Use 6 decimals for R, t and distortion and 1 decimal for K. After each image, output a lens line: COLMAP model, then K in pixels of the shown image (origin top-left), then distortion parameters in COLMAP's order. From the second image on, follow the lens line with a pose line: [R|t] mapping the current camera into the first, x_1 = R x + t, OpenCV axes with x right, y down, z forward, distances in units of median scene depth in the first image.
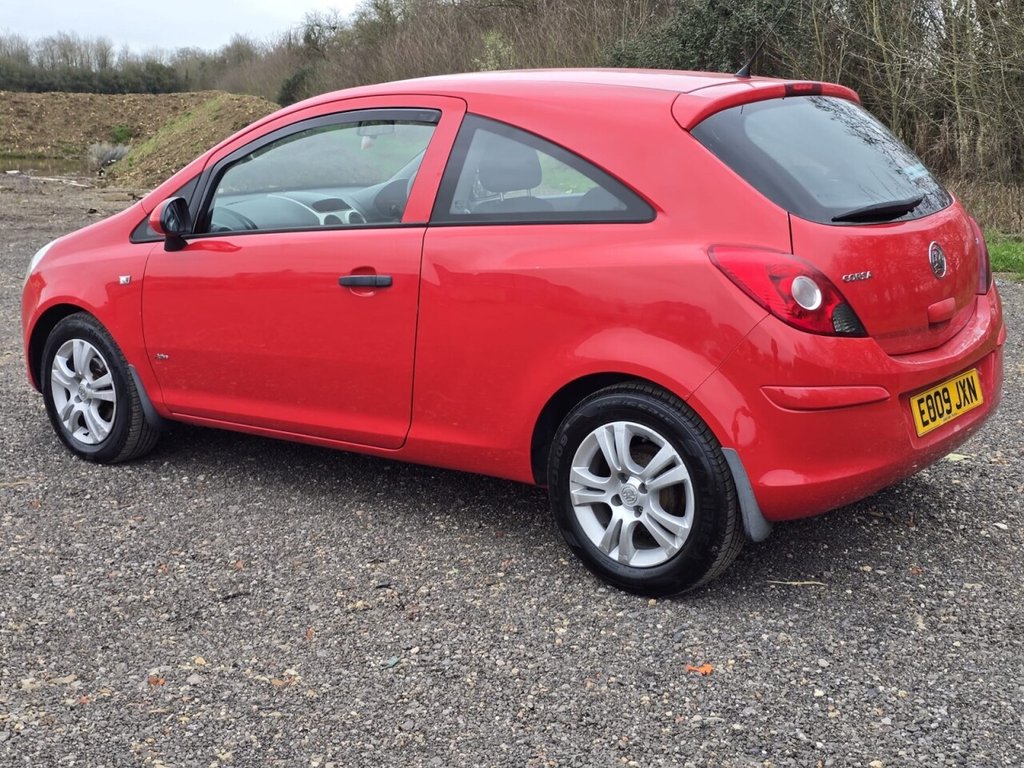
lens RADIAL K [[1393.8, 0, 512.0], [0, 1393.8, 384.0], [0, 0, 1]] dist [0.158887, -0.371124]
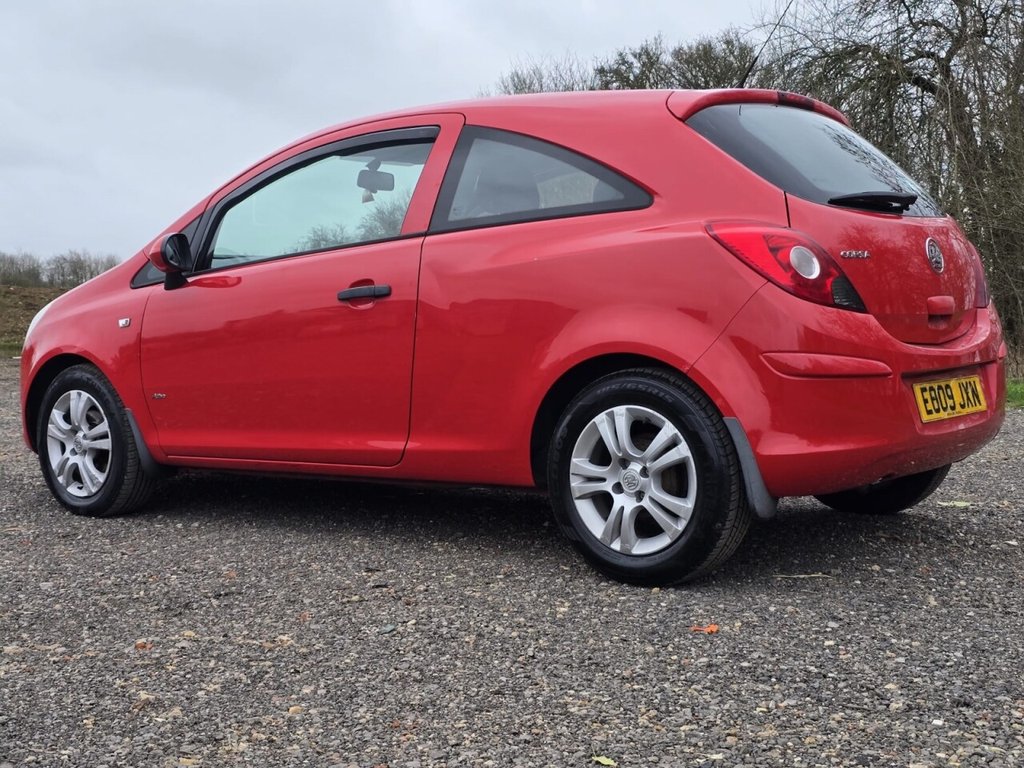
lens RADIAL K [[1393.5, 0, 512.9], [0, 1393.5, 421.9], [0, 0, 1]] dist [0.175370, -0.457091]
pose [[0.999990, -0.004526, 0.000094, 0.001301], [0.004502, 0.992049, -0.125775, 0.159150], [0.000476, 0.125775, 0.992059, 0.019958]]
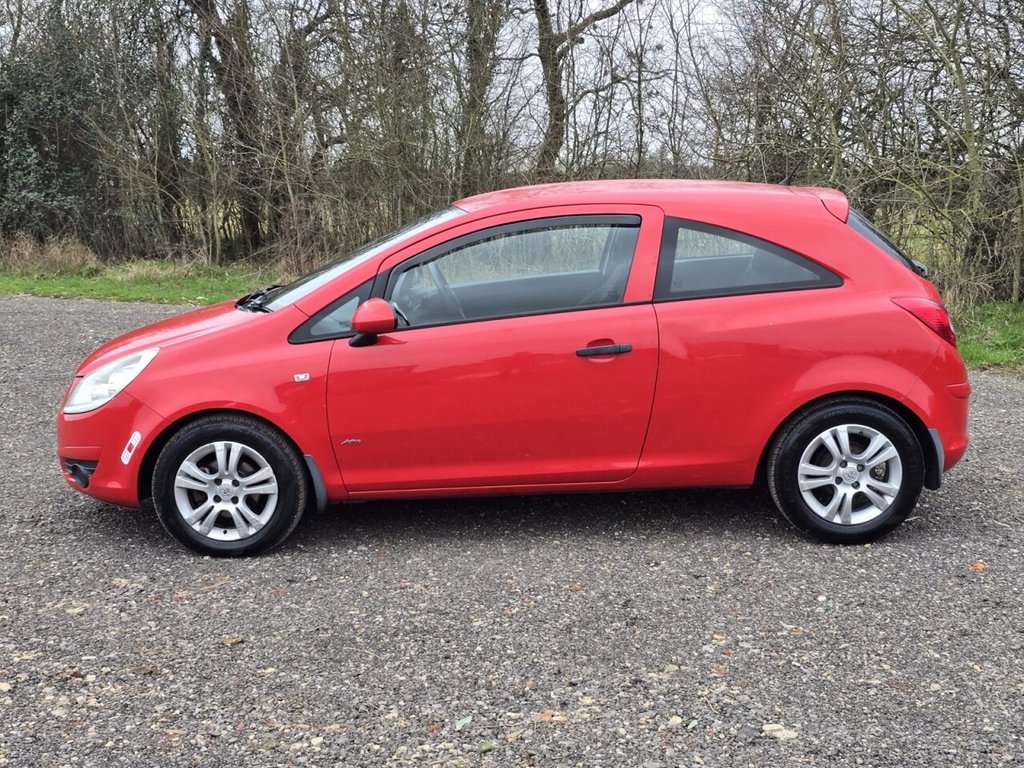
lens RADIAL K [[1396.5, 0, 531.5], [0, 1396.5, 383.7], [0, 0, 1]] dist [0.144390, -0.269019]
pose [[0.784691, -0.107237, 0.610541, -1.032074], [0.137404, 0.990512, -0.002620, -0.054251], [-0.604467, 0.085946, 0.791981, 0.041879]]
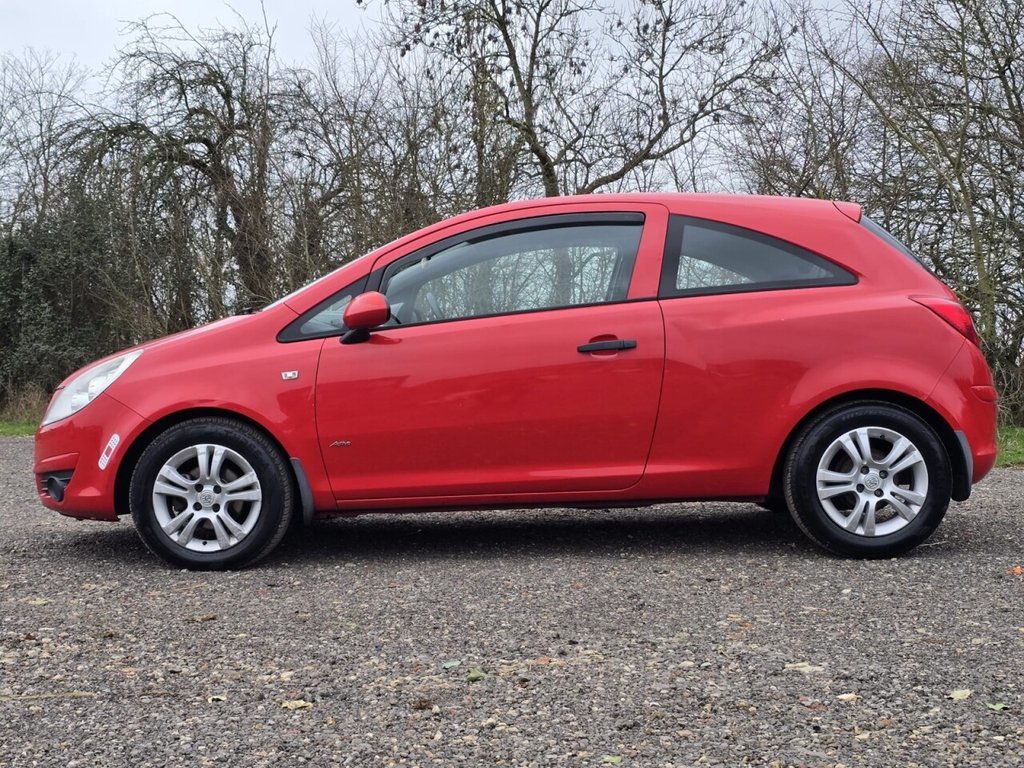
lens RADIAL K [[1393.8, 0, 512.0], [0, 1393.8, 384.0], [0, 0, 1]] dist [0.158887, -0.371124]
pose [[0.797420, -0.017362, 0.603175, -0.991637], [0.134757, 0.979465, -0.149960, 0.141392], [-0.588186, 0.200863, 0.783385, 0.122671]]
